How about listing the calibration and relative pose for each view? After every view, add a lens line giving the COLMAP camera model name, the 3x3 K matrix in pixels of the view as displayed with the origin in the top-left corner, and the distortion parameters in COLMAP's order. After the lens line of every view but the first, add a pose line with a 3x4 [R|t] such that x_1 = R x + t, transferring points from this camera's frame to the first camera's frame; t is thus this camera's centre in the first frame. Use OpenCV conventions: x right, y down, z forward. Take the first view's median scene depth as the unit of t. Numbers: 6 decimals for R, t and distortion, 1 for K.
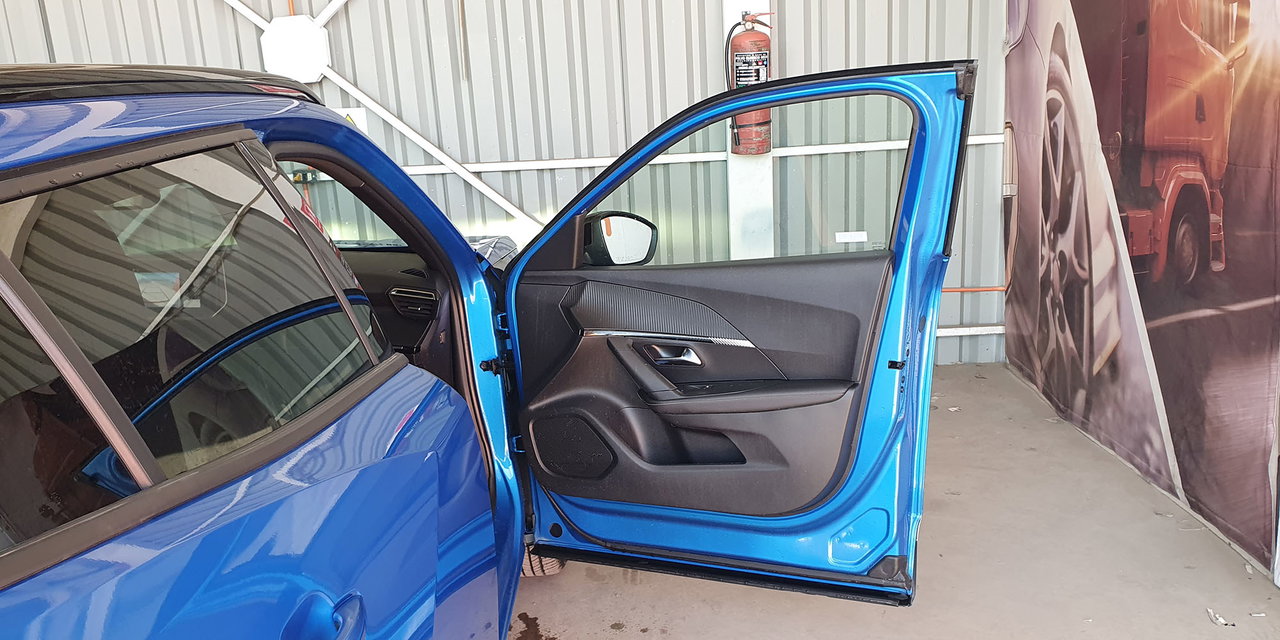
lens RADIAL K [[1031.4, 0, 611.7], [0, 1031.4, 343.2], [0, 0, 1]] dist [0.079864, -0.184923]
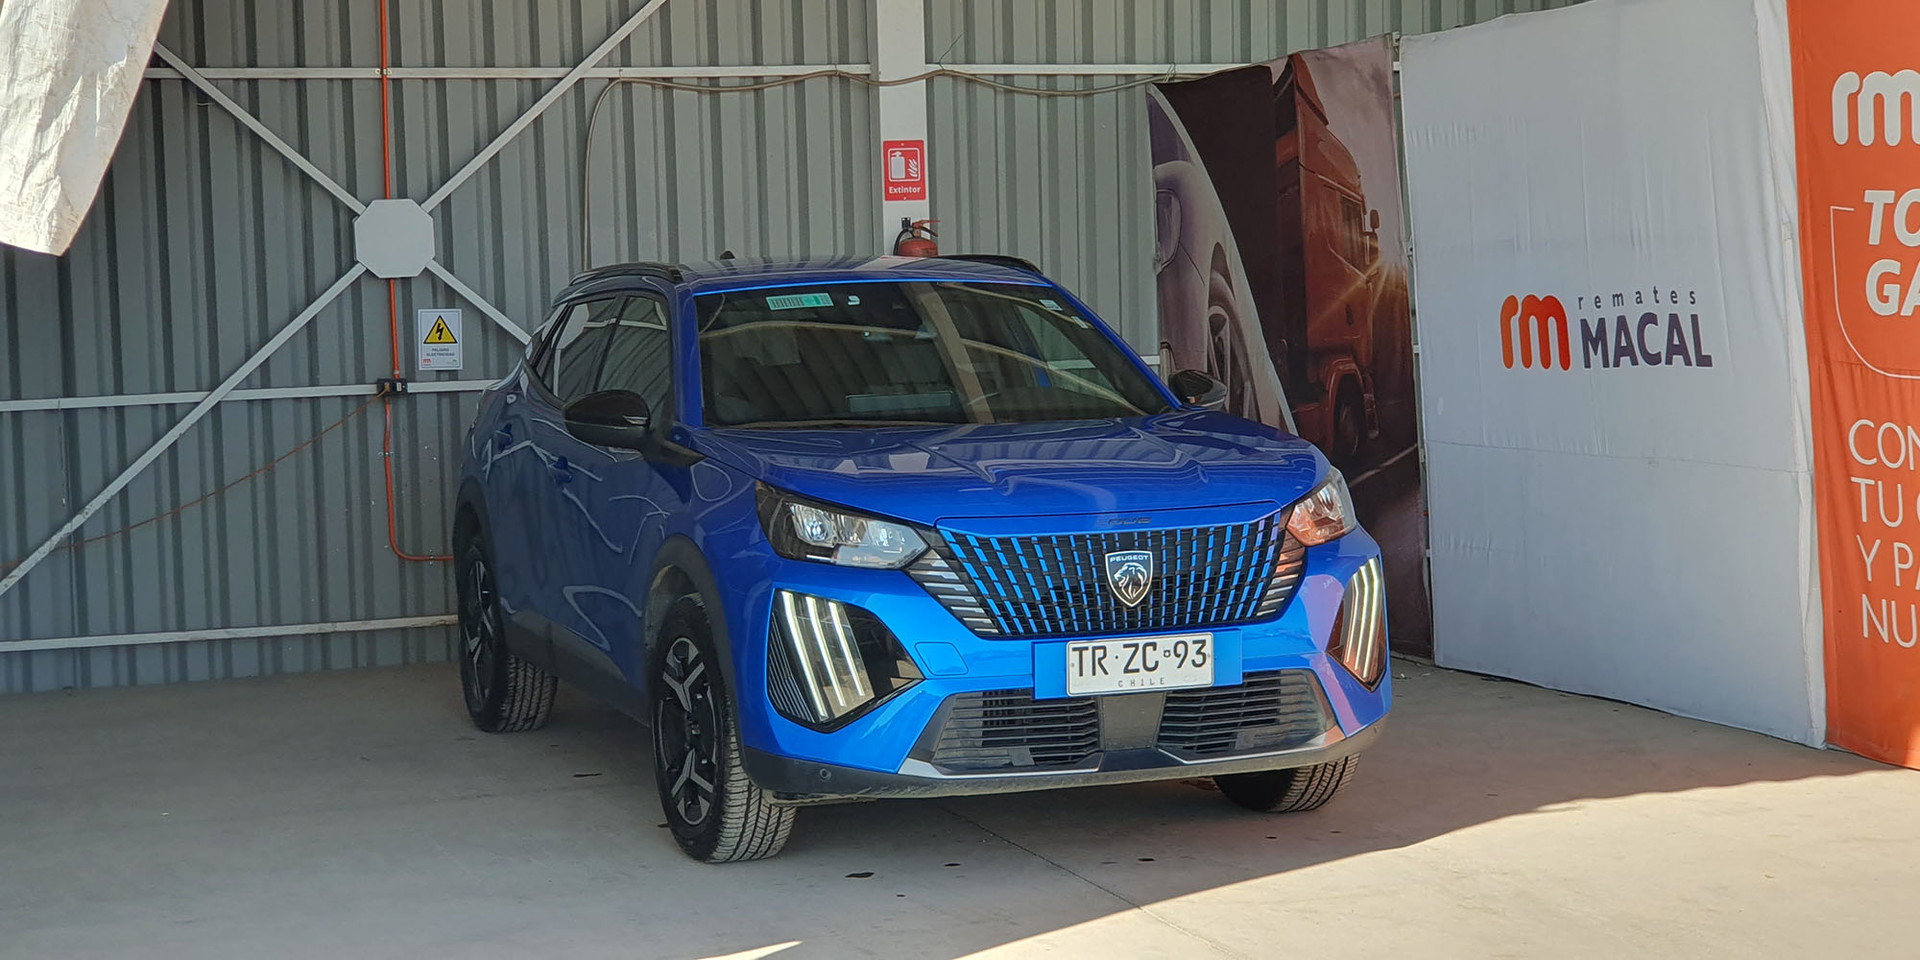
lens RADIAL K [[2952.7, 0, 964.7], [0, 2952.7, 423.0], [0, 0, 1]] dist [0.257326, -1.625825]
pose [[0.926442, 0.012626, 0.376226, -0.834963], [0.069076, 0.976765, -0.202876, 0.411165], [-0.370046, 0.213941, 0.904044, -1.409102]]
